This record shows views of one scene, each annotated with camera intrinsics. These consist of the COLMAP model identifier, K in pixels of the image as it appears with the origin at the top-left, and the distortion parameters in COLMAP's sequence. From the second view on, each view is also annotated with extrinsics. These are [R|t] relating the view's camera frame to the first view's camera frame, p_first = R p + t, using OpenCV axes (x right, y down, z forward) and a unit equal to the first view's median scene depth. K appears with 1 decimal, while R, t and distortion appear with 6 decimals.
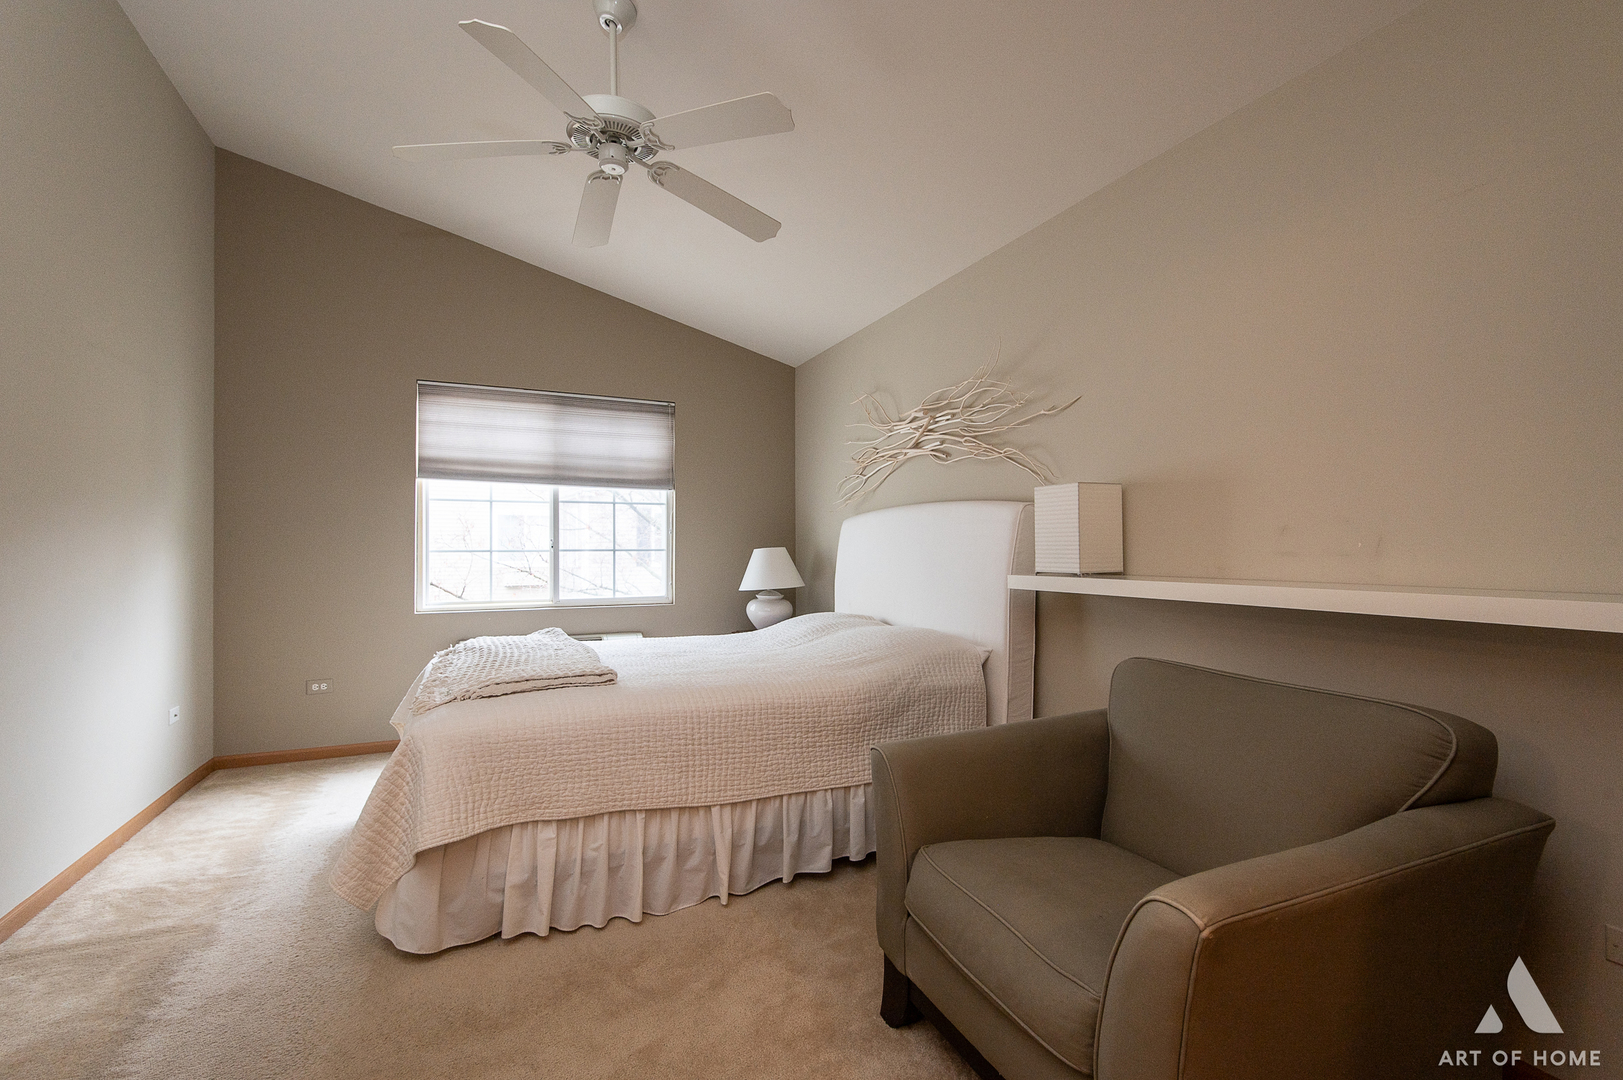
lens RADIAL K [[728.0, 0, 839.5], [0, 728.0, 538.8], [0, 0, 1]] dist [0.020772, -0.011244]
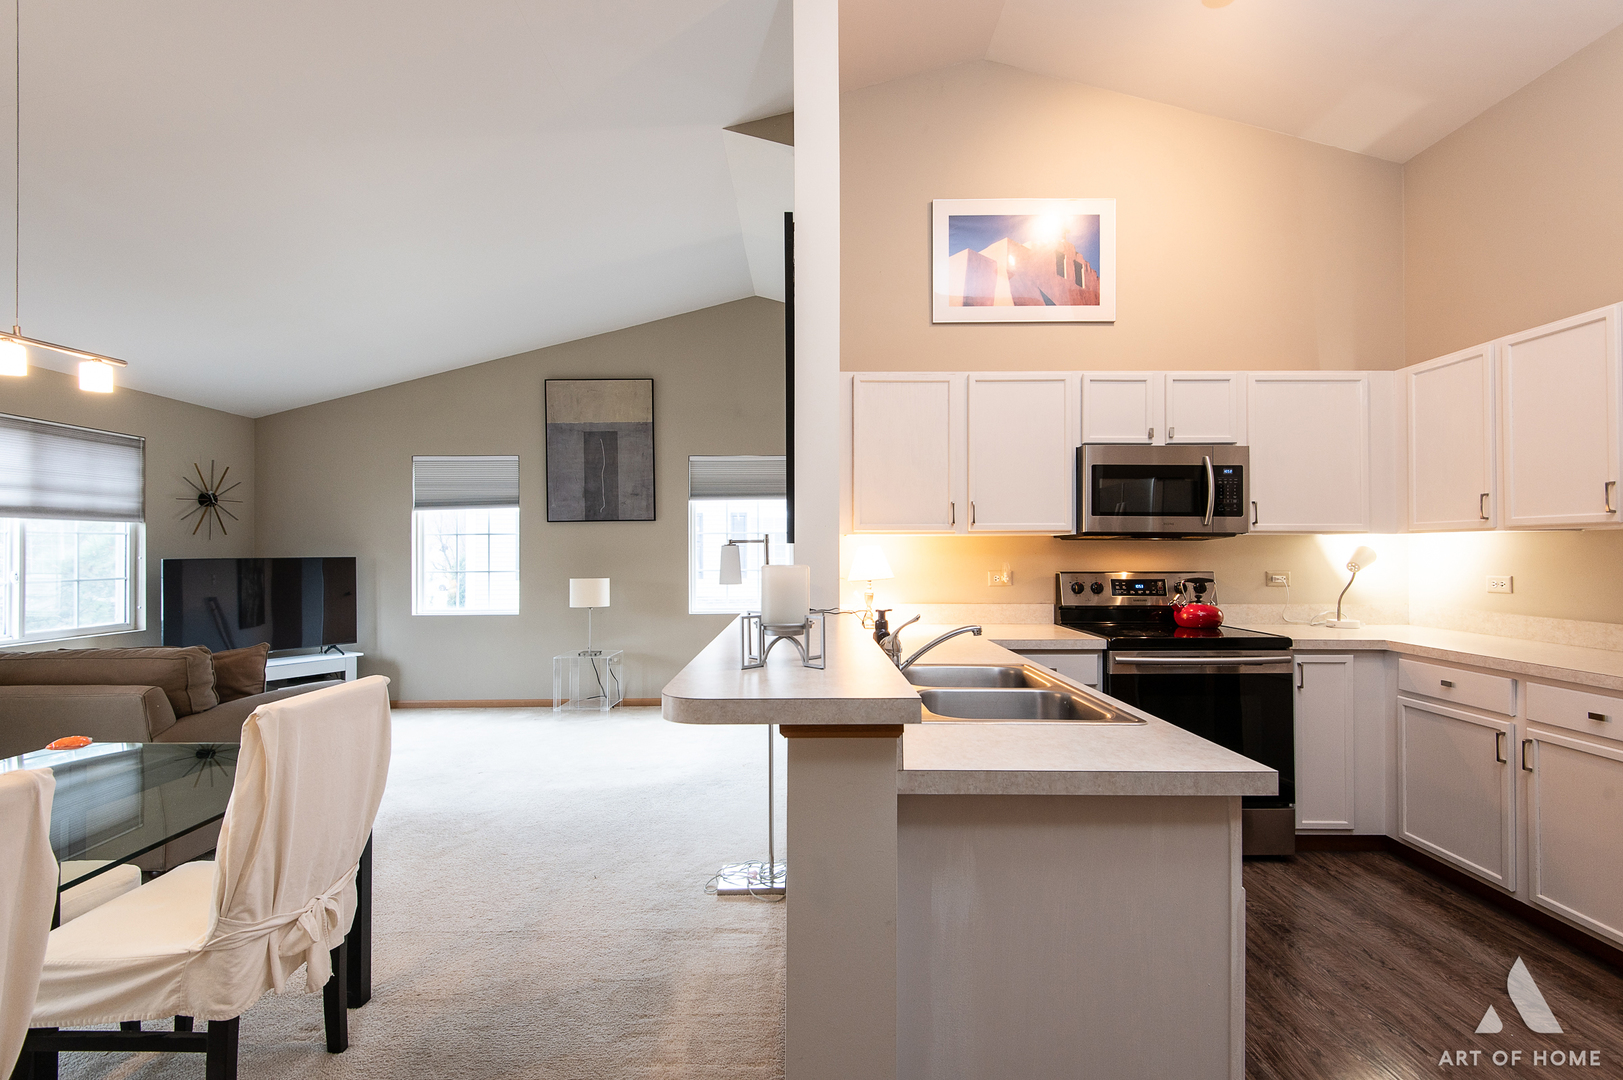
lens RADIAL K [[728.0, 0, 810.0], [0, 728.0, 542.4], [0, 0, 1]] dist [0.020772, -0.011244]
pose [[0.435339, 0.010918, 0.900200, -1.075649], [-0.007760, 0.999935, -0.008375, -0.049861], [-0.900233, -0.003340, 0.435396, -0.458978]]
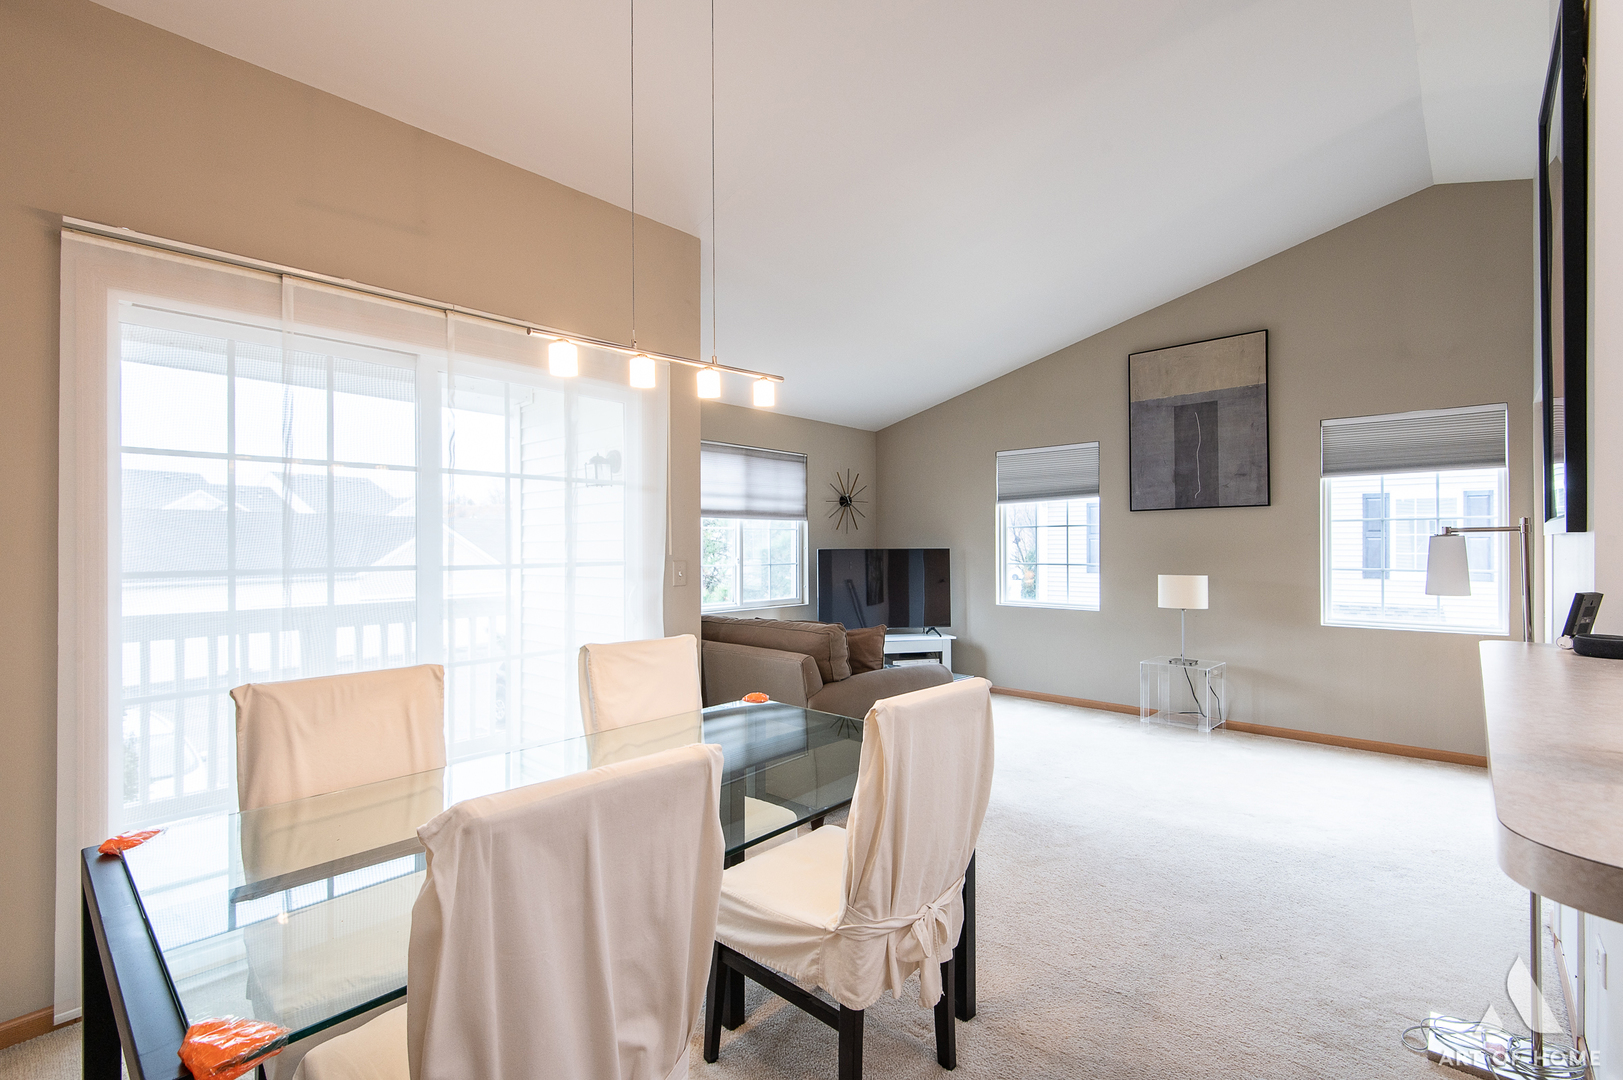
lens RADIAL K [[728.0, 0, 806.1], [0, 728.0, 545.5], [0, 0, 1]] dist [0.020772, -0.011244]
pose [[0.930217, -0.000123, 0.367011, -1.017686], [-0.004395, 0.999925, 0.011475, -0.049276], [-0.366985, -0.012287, 0.930146, -0.351011]]
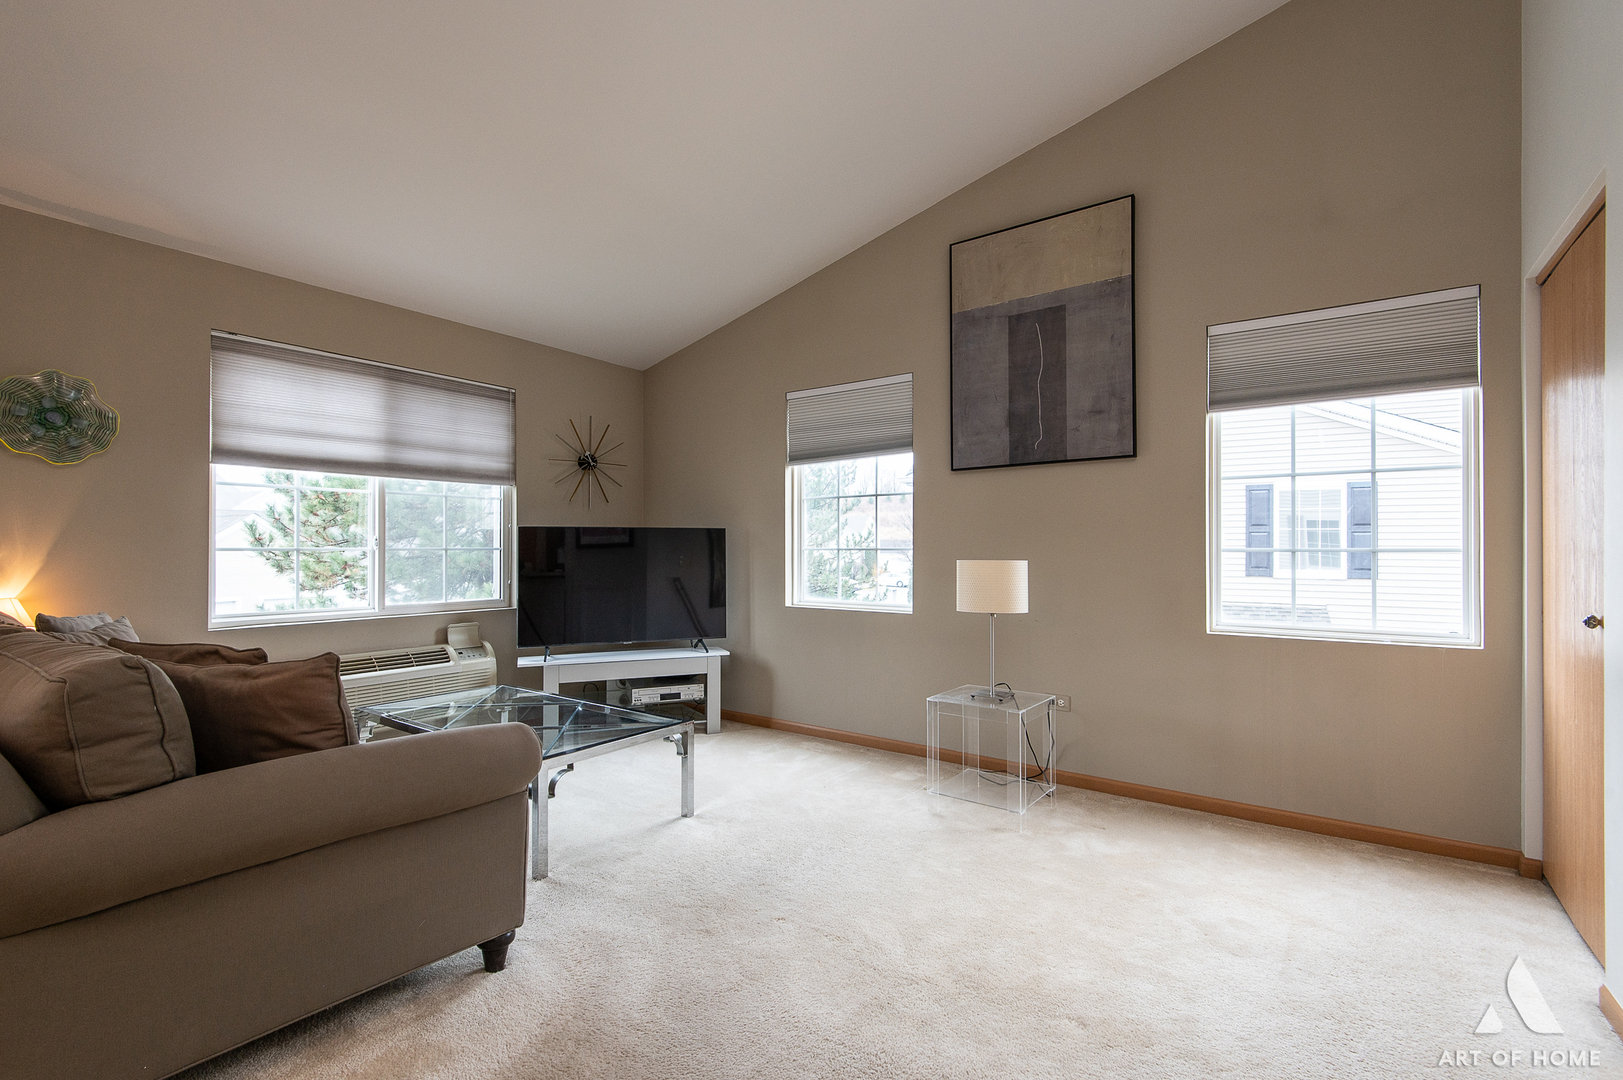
lens RADIAL K [[728.0, 0, 805.0], [0, 728.0, 544.9], [0, 0, 1]] dist [0.020772, -0.011244]
pose [[0.883116, 0.004833, 0.469130, -0.474219], [-0.009317, 0.999930, 0.007236, -0.000694], [-0.469063, -0.010761, 0.883099, 0.009792]]
